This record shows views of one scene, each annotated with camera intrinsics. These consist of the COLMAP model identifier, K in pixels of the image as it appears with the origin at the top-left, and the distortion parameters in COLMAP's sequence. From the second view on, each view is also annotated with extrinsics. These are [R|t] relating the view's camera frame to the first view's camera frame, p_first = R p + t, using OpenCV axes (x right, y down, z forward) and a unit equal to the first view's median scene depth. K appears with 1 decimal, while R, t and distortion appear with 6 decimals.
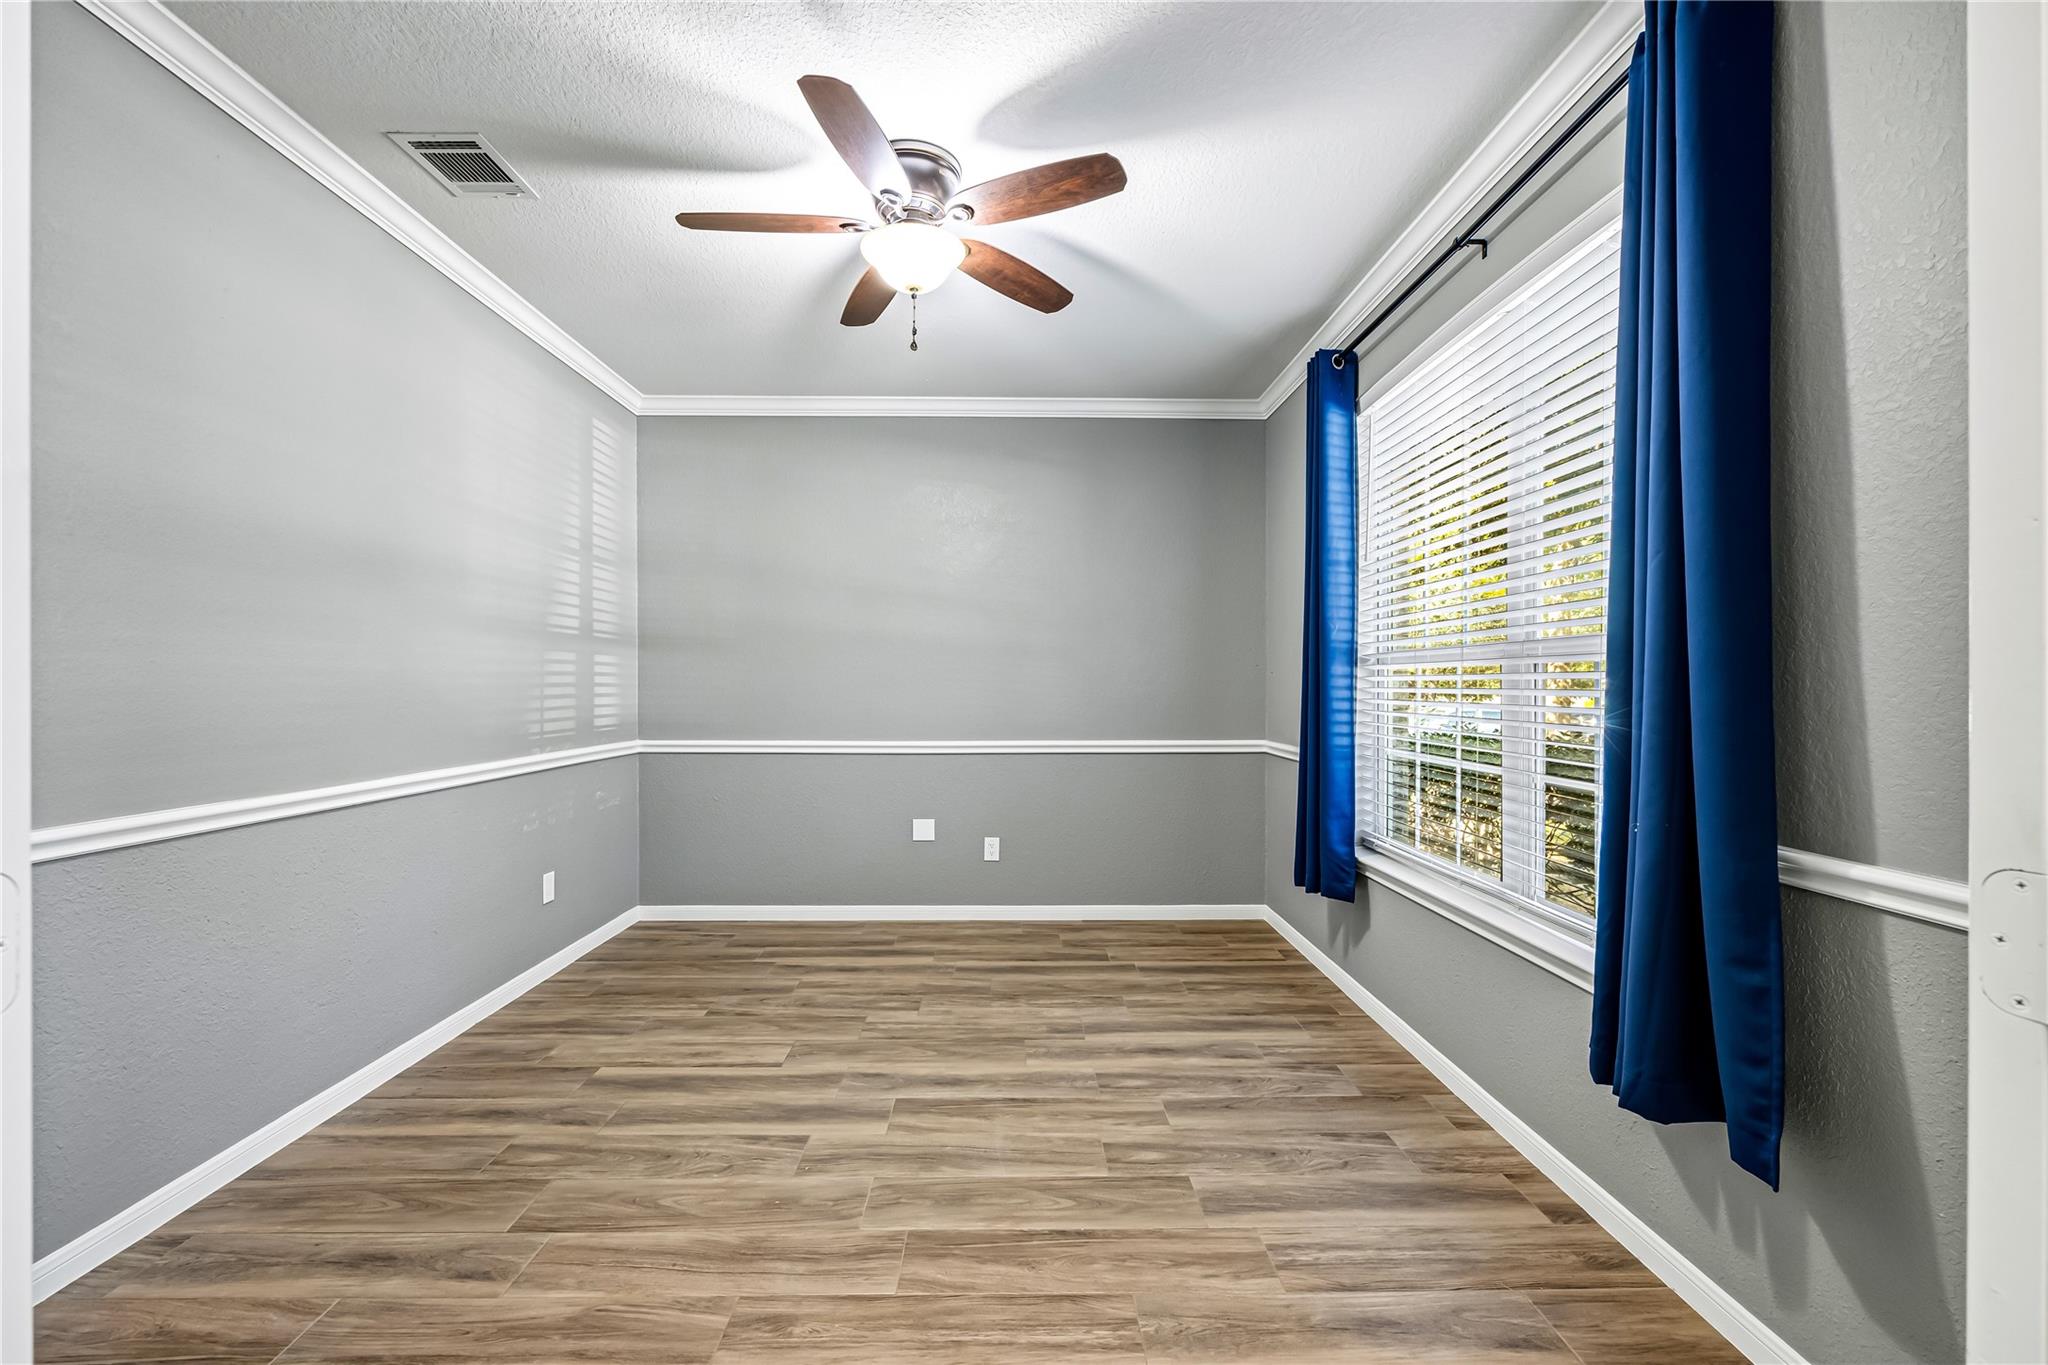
lens RADIAL K [[829.2, 0, 1018.1], [0, 829.2, 680.2], [0, 0, 1]] dist [-0.001386, 0.000011]
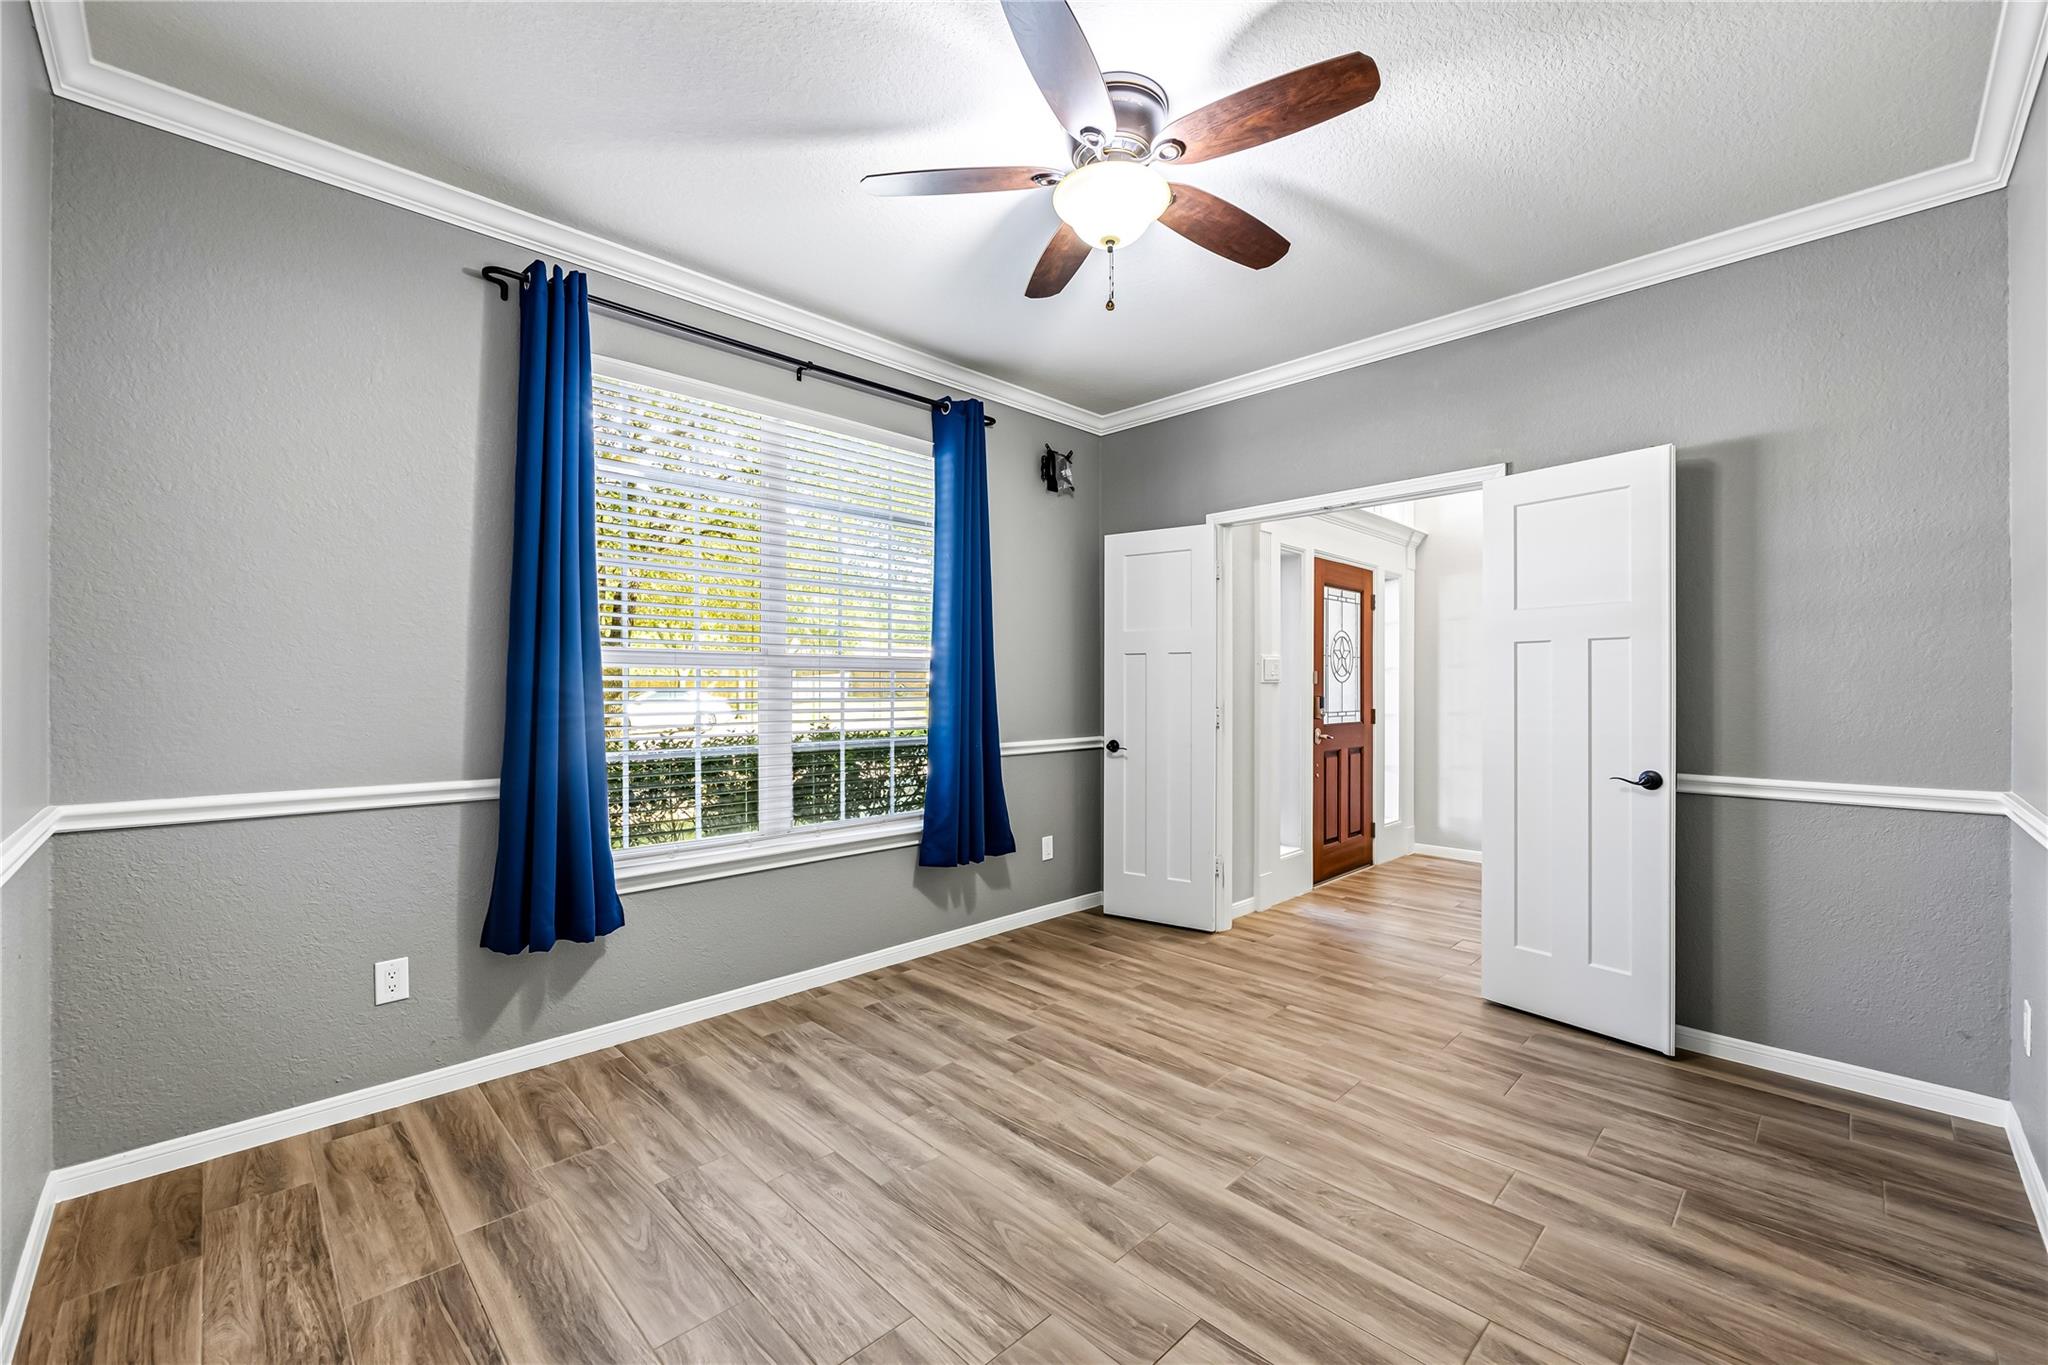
lens RADIAL K [[829.2, 0, 1018.1], [0, 829.2, 680.2], [0, 0, 1]] dist [-0.001386, 0.000011]
pose [[-0.694237, 0.001464, 0.719745, -0.721727], [-0.009114, 0.999900, -0.010825, 0.008379], [-0.719689, -0.014075, -0.694154, 1.745847]]
